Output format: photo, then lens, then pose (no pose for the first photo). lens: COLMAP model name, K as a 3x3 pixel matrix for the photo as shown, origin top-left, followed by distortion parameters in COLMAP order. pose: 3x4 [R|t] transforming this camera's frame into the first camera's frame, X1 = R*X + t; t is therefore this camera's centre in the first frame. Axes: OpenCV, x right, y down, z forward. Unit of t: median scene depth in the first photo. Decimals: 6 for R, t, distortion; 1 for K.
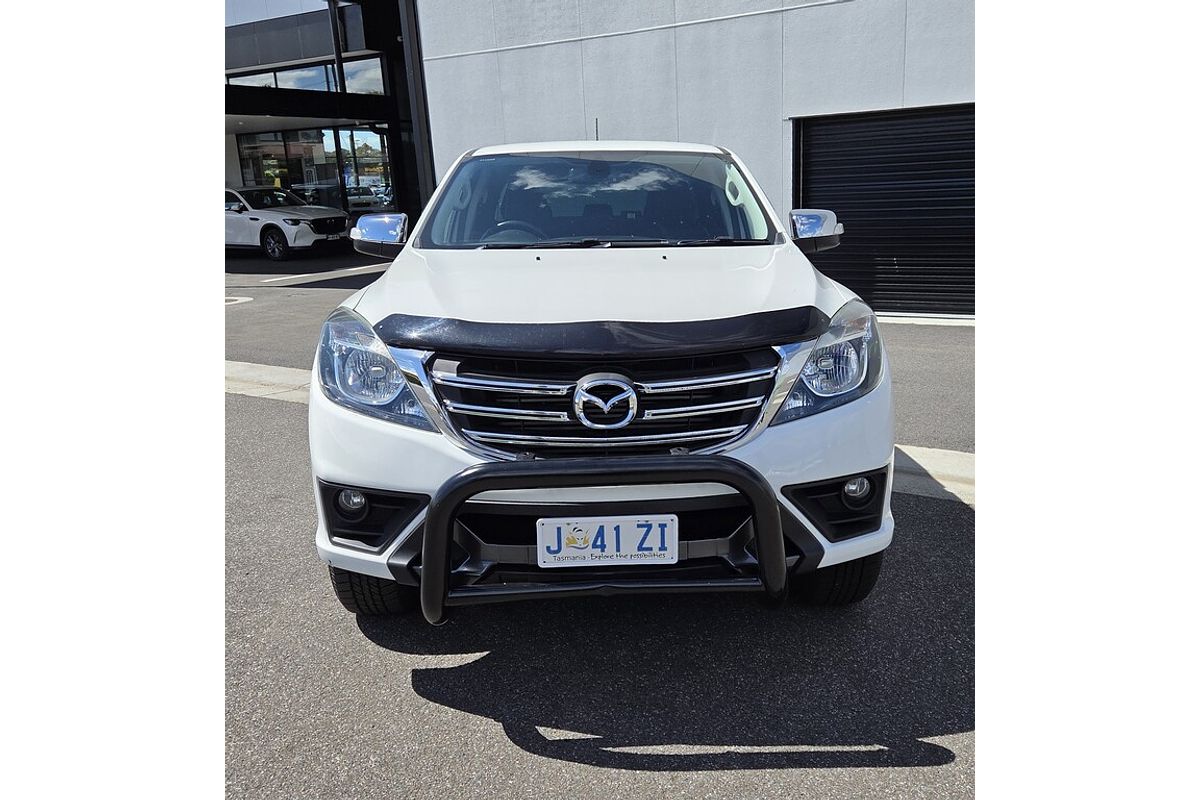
lens RADIAL K [[895.2, 0, 600.7], [0, 895.2, 362.5], [0, 0, 1]] dist [0.073382, -0.000869]
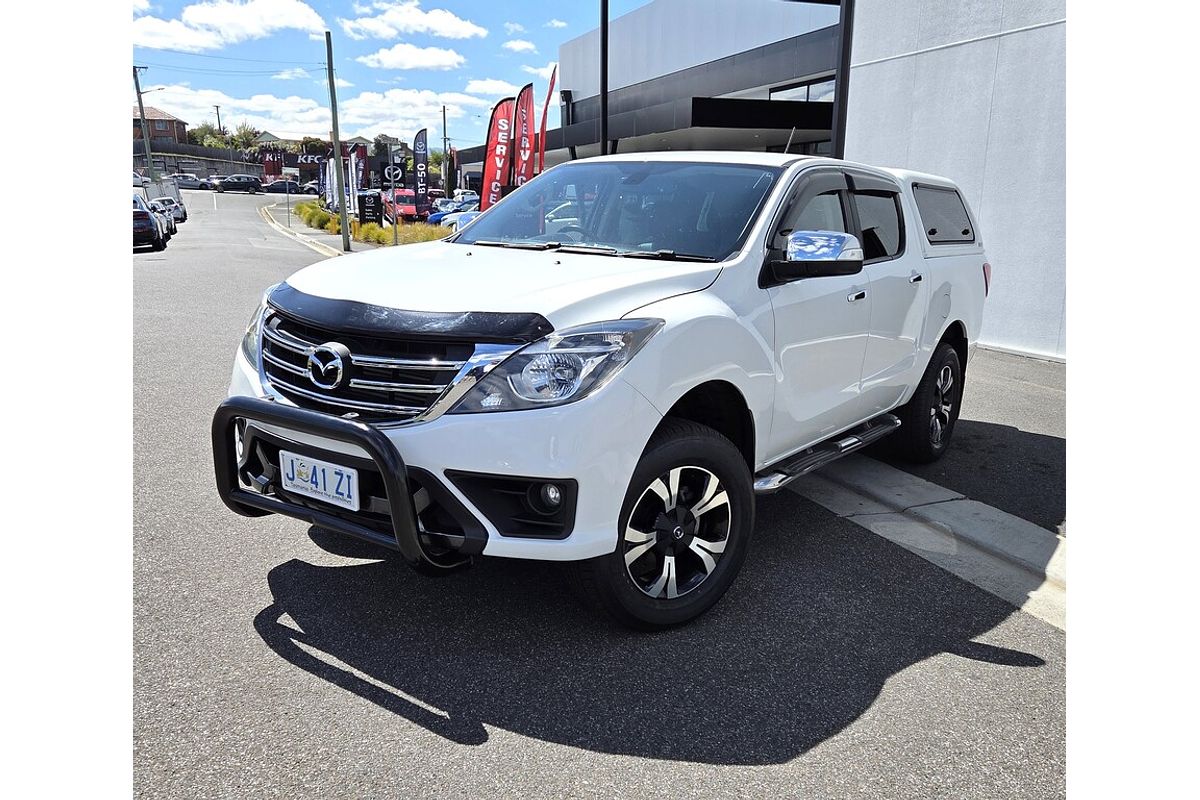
lens RADIAL K [[903.9, 0, 602.5], [0, 903.9, 419.4], [0, 0, 1]] dist [0.069802, -0.048616]
pose [[0.802456, 0.177853, -0.569590, 1.005814], [-0.152754, 0.983969, 0.092038, -0.054626], [0.576828, 0.013151, 0.816760, 0.211048]]
